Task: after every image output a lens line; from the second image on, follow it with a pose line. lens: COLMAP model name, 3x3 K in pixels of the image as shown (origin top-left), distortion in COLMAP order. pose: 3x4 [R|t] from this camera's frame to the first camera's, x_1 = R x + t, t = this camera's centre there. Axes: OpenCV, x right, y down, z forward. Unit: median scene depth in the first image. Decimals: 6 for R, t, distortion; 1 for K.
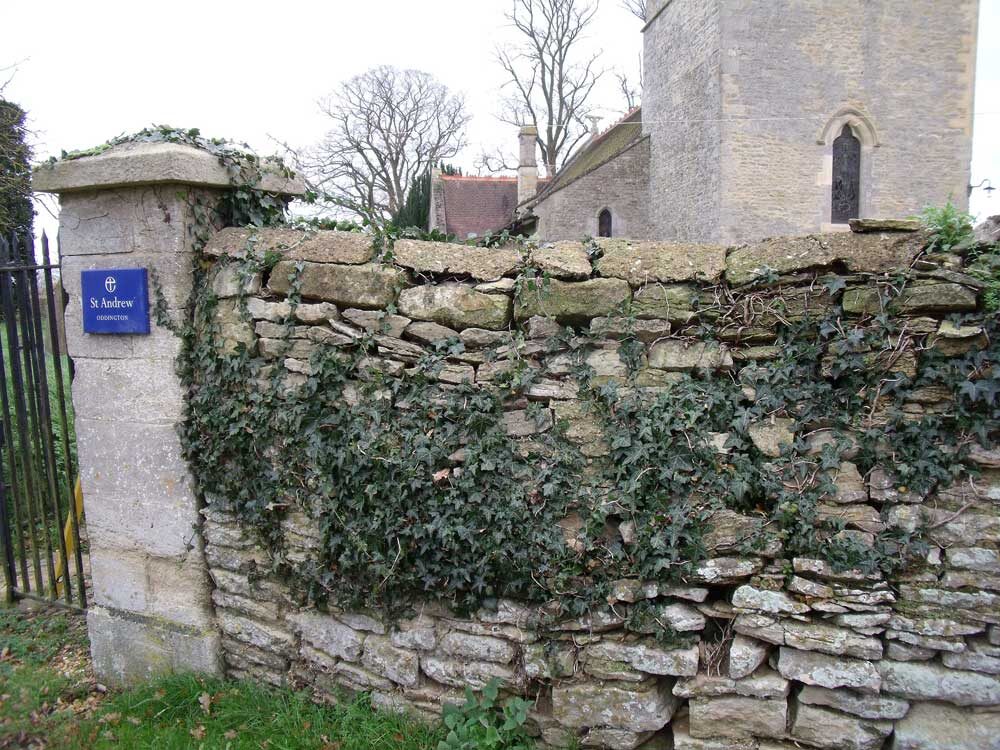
lens RADIAL K [[860.7, 0, 497.1], [0, 860.7, 362.8], [0, 0, 1]] dist [-0.204385, 0.204857]
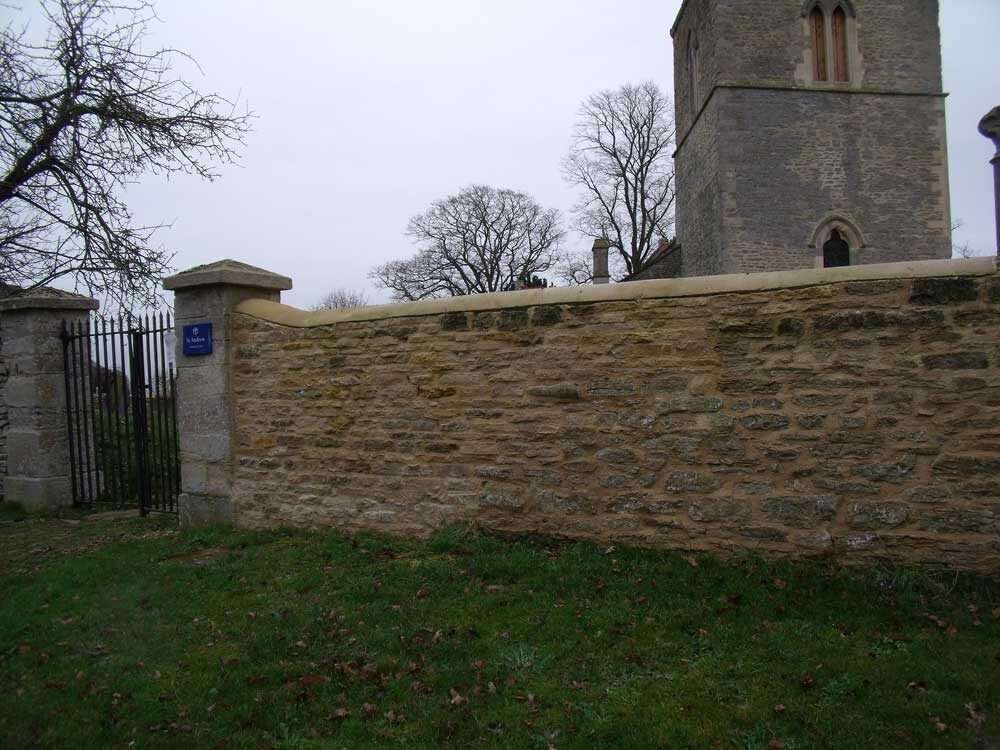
lens RADIAL K [[860.7, 0, 497.1], [0, 860.7, 362.8], [0, 0, 1]] dist [-0.204385, 0.204857]
pose [[0.990643, -0.016598, -0.135469, 0.096891], [-0.001225, 0.991456, -0.130434, 0.043450], [0.136477, 0.129380, 0.982158, -0.164622]]
